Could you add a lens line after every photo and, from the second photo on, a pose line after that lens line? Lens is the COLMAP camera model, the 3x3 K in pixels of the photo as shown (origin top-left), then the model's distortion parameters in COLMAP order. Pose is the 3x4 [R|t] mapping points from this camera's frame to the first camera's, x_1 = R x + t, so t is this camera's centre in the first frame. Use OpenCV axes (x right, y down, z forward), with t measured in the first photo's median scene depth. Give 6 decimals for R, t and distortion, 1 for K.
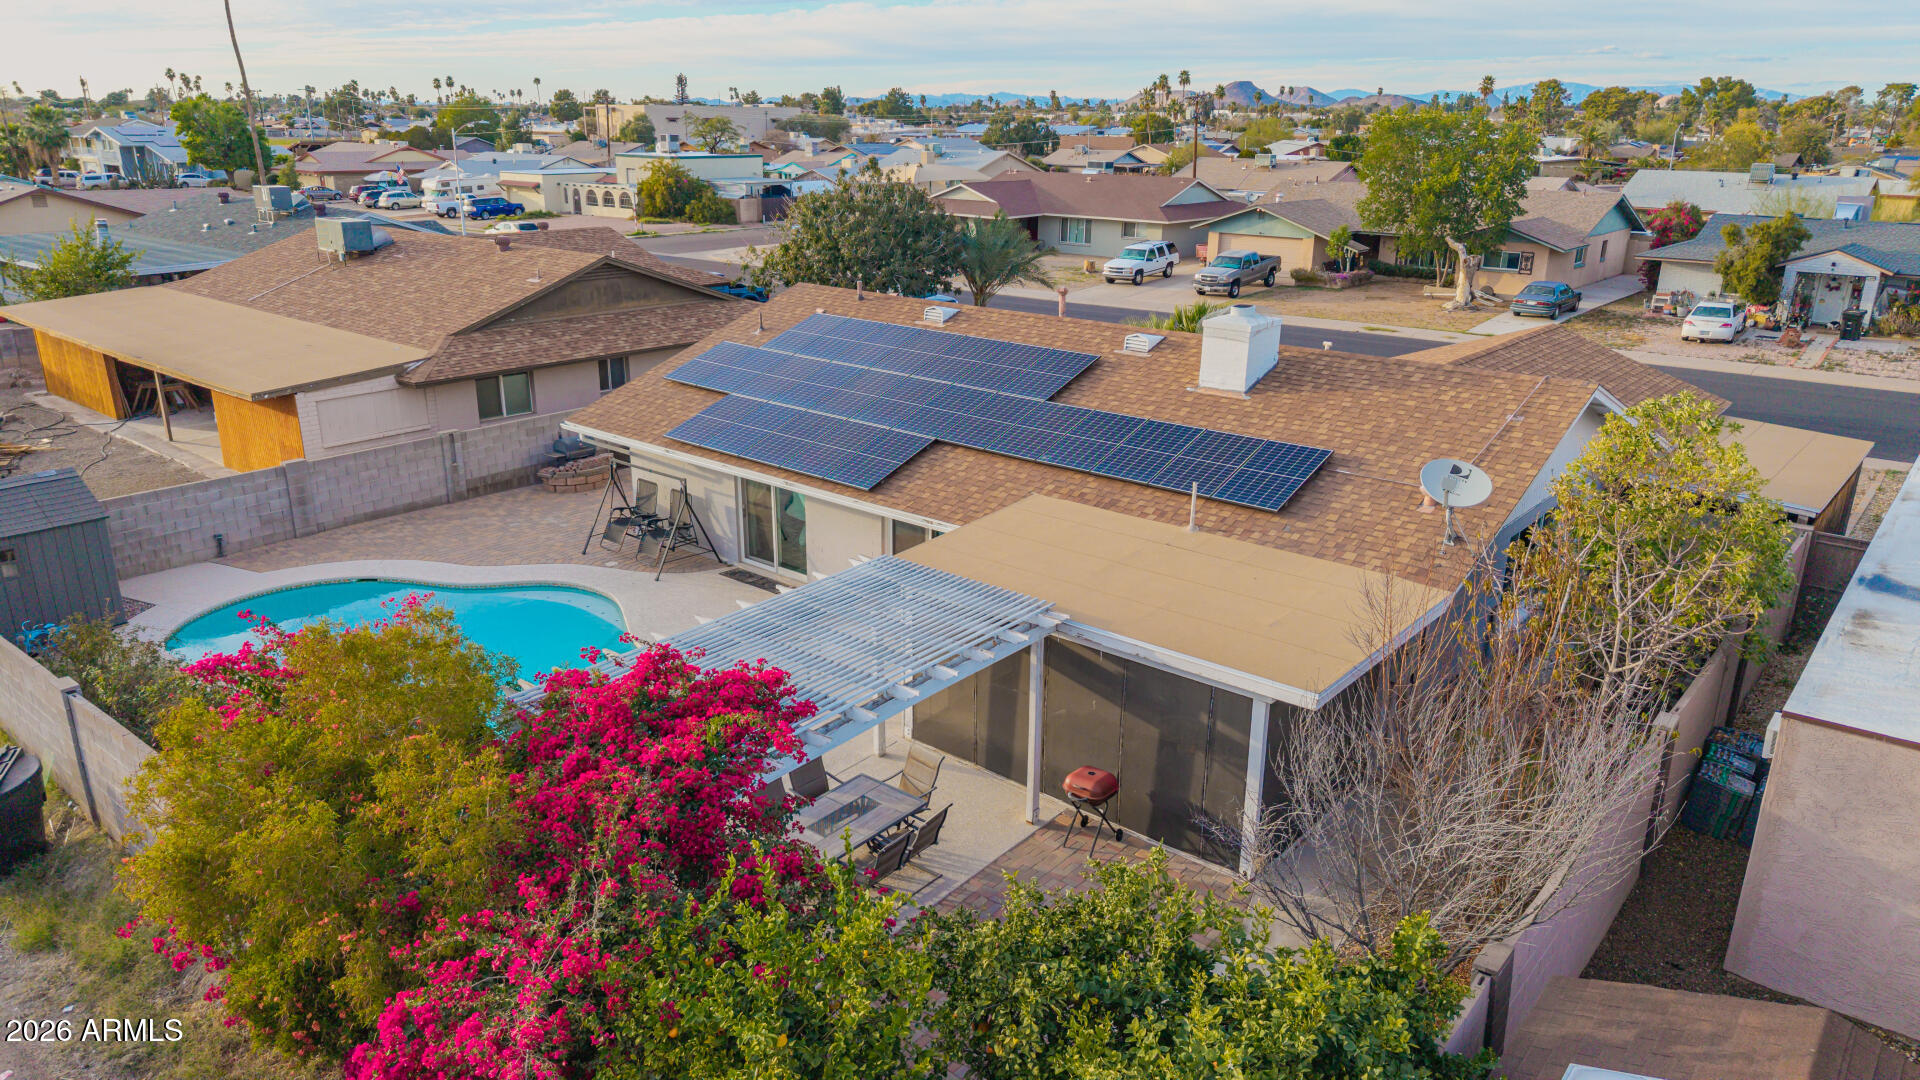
lens RADIAL K [[1276.3, 0, 960.0], [0, 1276.3, 540.0], [0, 0, 1]] dist [0.048718, -0.067461]
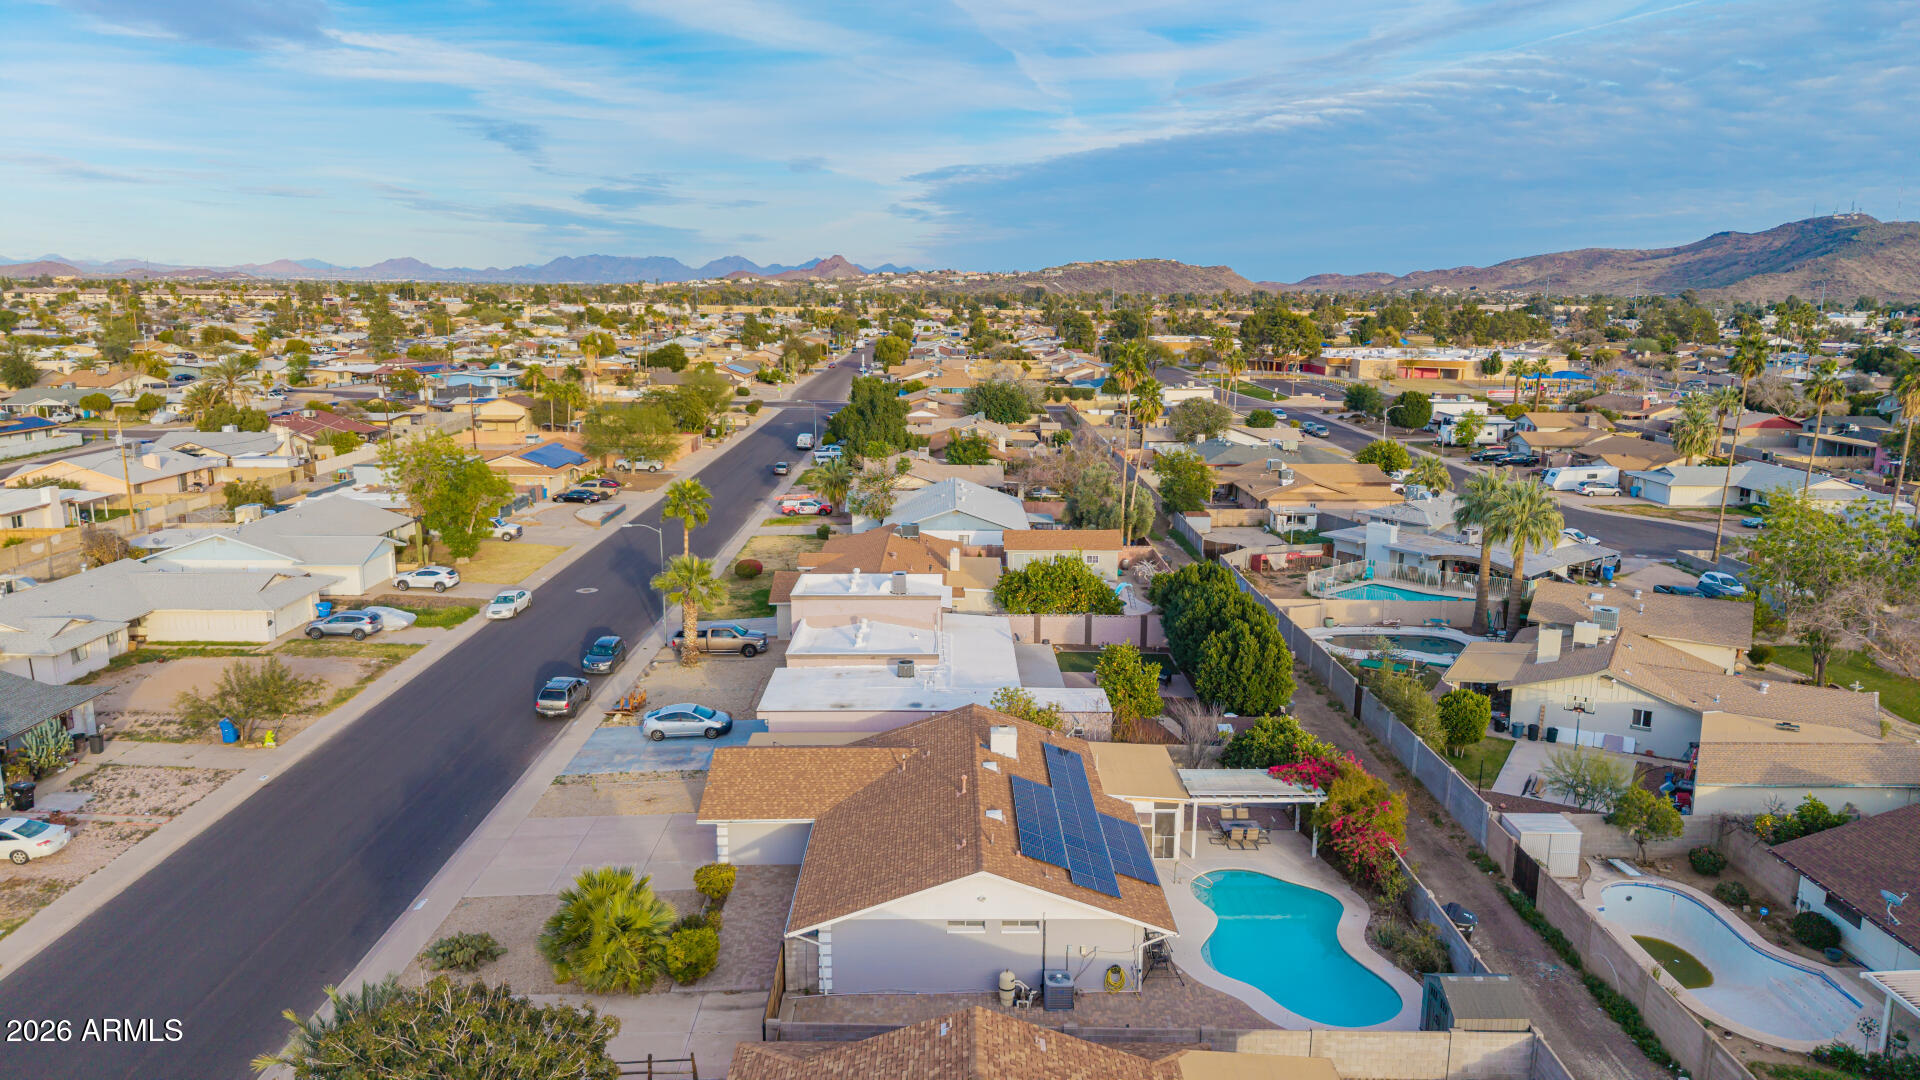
lens RADIAL K [[1286.8, 0, 964.5], [0, 1286.8, 519.3], [0, 0, 1]] dist [0.028709, -0.029017]
pose [[-0.651865, -0.146182, 0.744112, -0.624496], [0.225996, 0.899210, 0.374630, -0.609406], [-0.723877, 0.412375, -0.553127, 0.920523]]
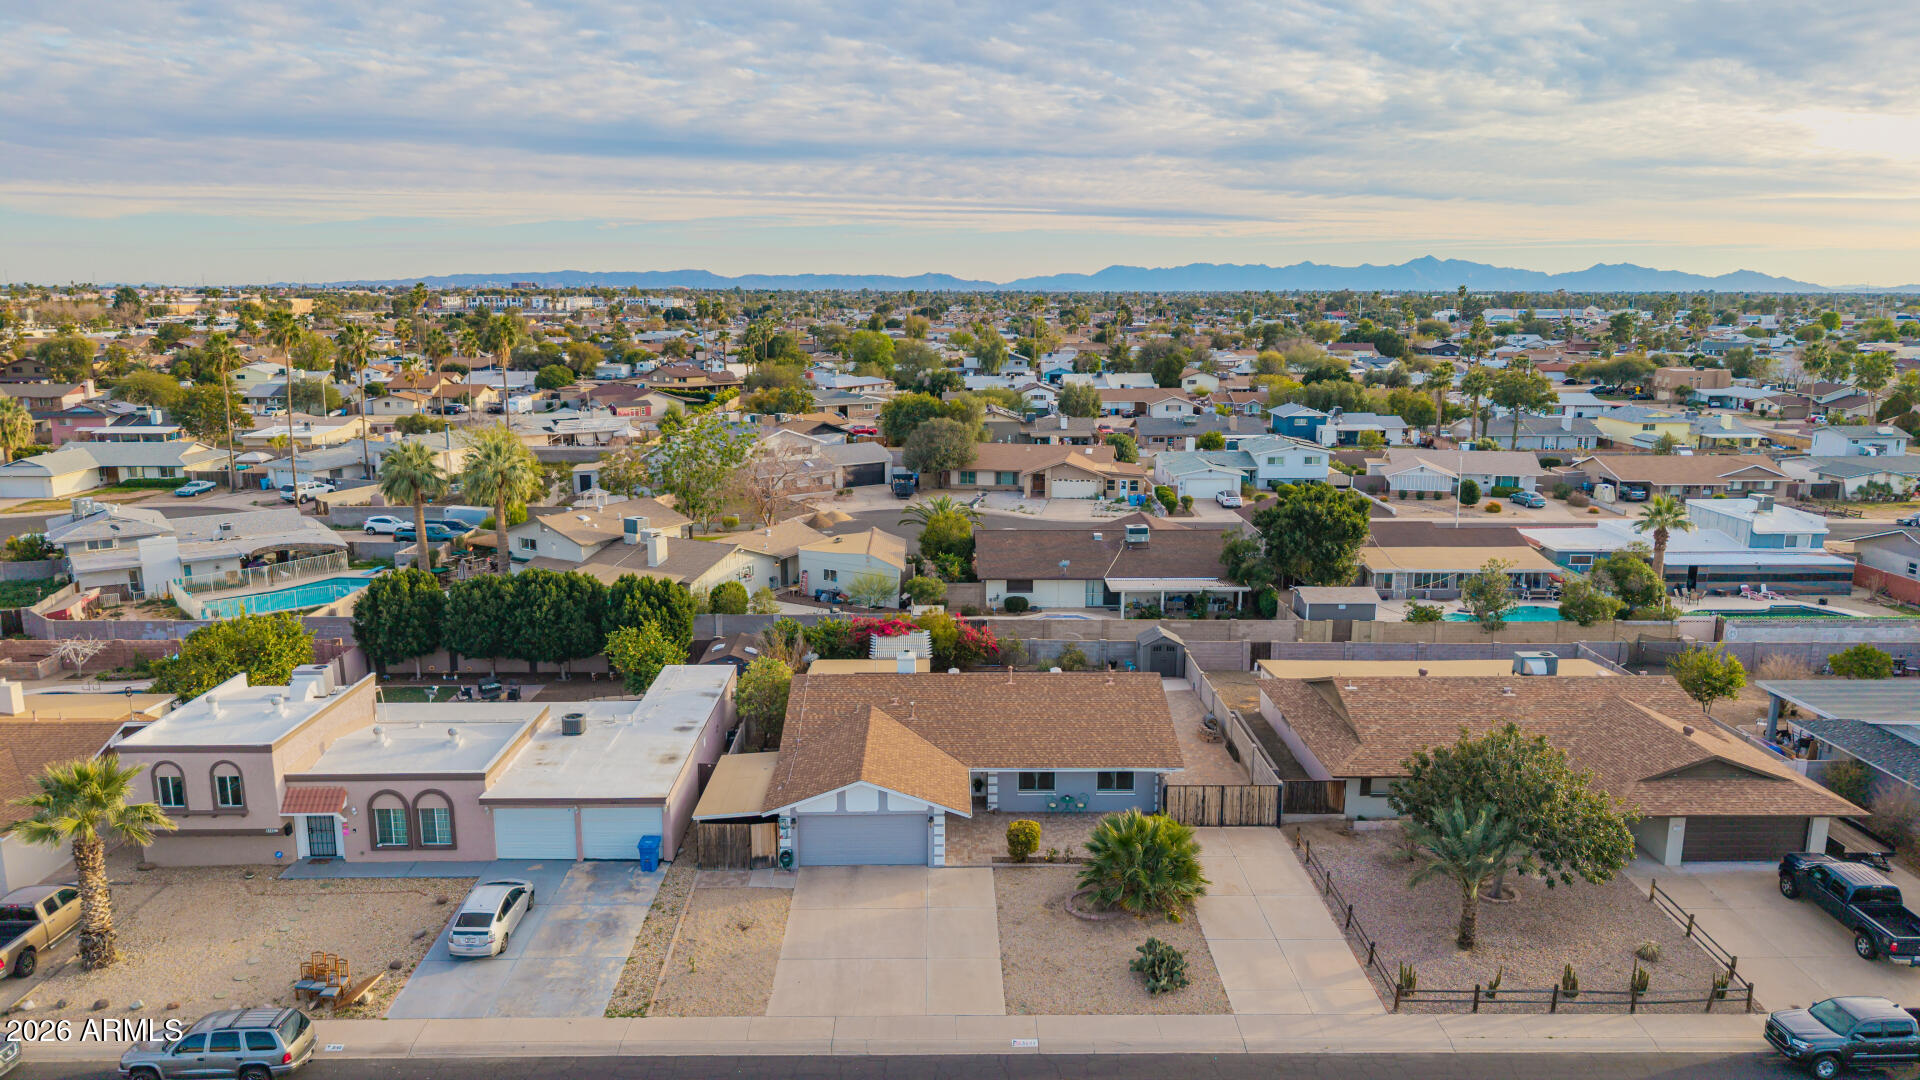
lens RADIAL K [[1286.8, 0, 964.5], [0, 1286.8, 519.3], [0, 0, 1]] dist [0.028709, -0.029017]
pose [[-0.749823, 0.106844, -0.652955, 0.793952], [-0.218098, 0.891804, 0.396382, -0.650930], [0.624659, 0.439624, -0.645393, 1.130906]]
